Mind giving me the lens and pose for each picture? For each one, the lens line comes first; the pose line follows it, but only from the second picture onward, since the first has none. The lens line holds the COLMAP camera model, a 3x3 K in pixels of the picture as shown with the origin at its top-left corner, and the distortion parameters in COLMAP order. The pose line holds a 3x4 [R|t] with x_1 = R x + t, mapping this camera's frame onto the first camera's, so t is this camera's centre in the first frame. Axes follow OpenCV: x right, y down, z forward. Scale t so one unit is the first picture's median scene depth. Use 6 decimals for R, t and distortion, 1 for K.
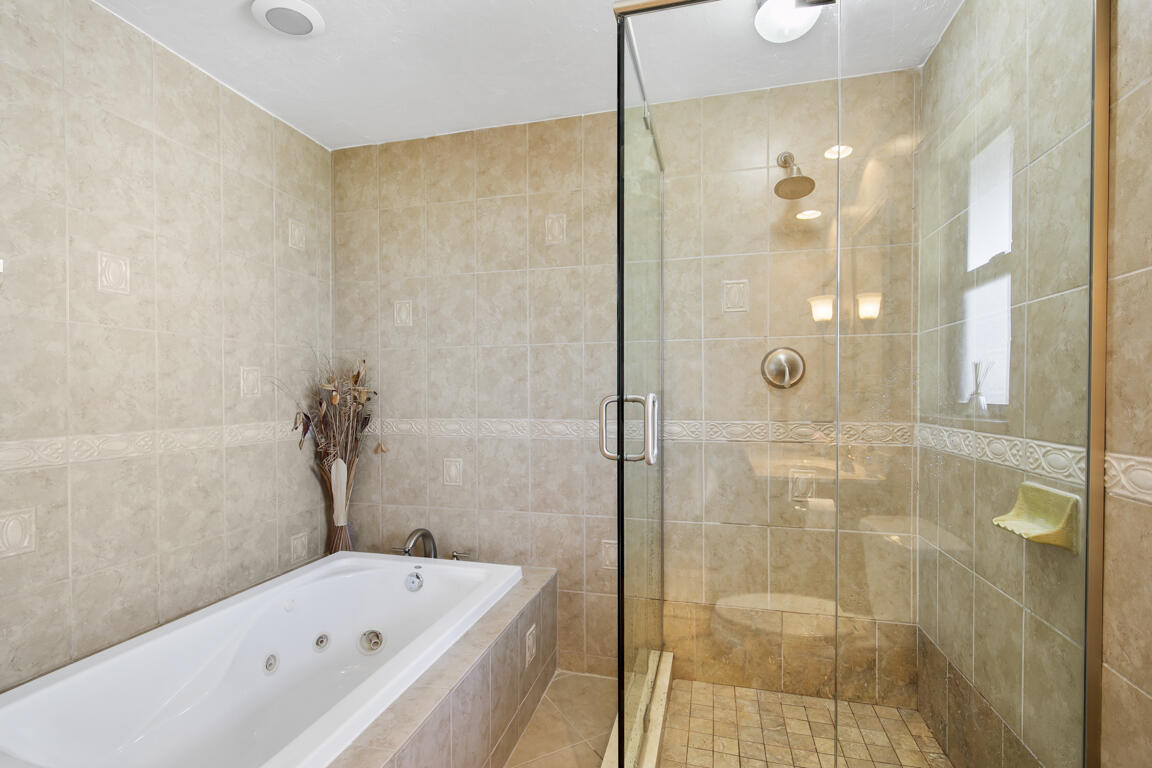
lens RADIAL K [[520.2, 0, 580.0], [0, 520.2, 395.5], [0, 0, 1]] dist [0.005993, -0.002604]
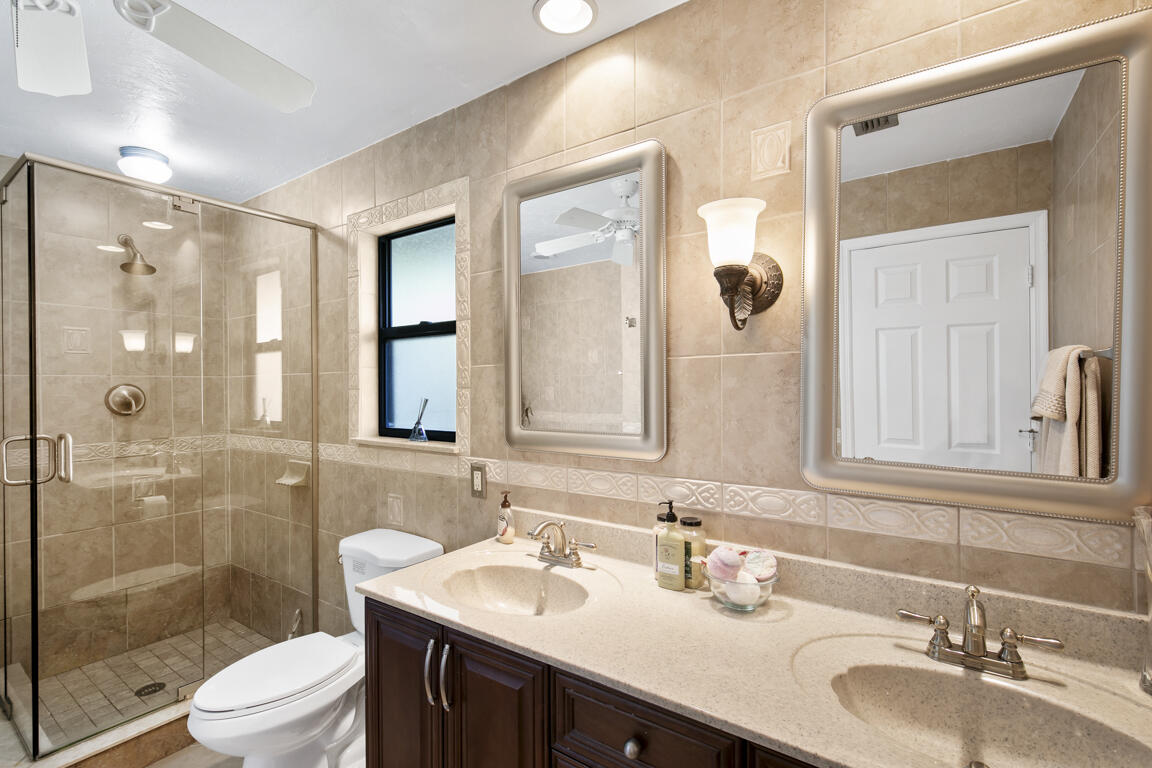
lens RADIAL K [[520.2, 0, 577.6], [0, 520.2, 391.8], [0, 0, 1]] dist [0.005993, -0.002604]
pose [[0.343435, -0.008456, 0.939138, -0.476496], [0.013720, 0.999898, 0.003985, -0.068149], [-0.939076, 0.011516, 0.343516, -0.541006]]
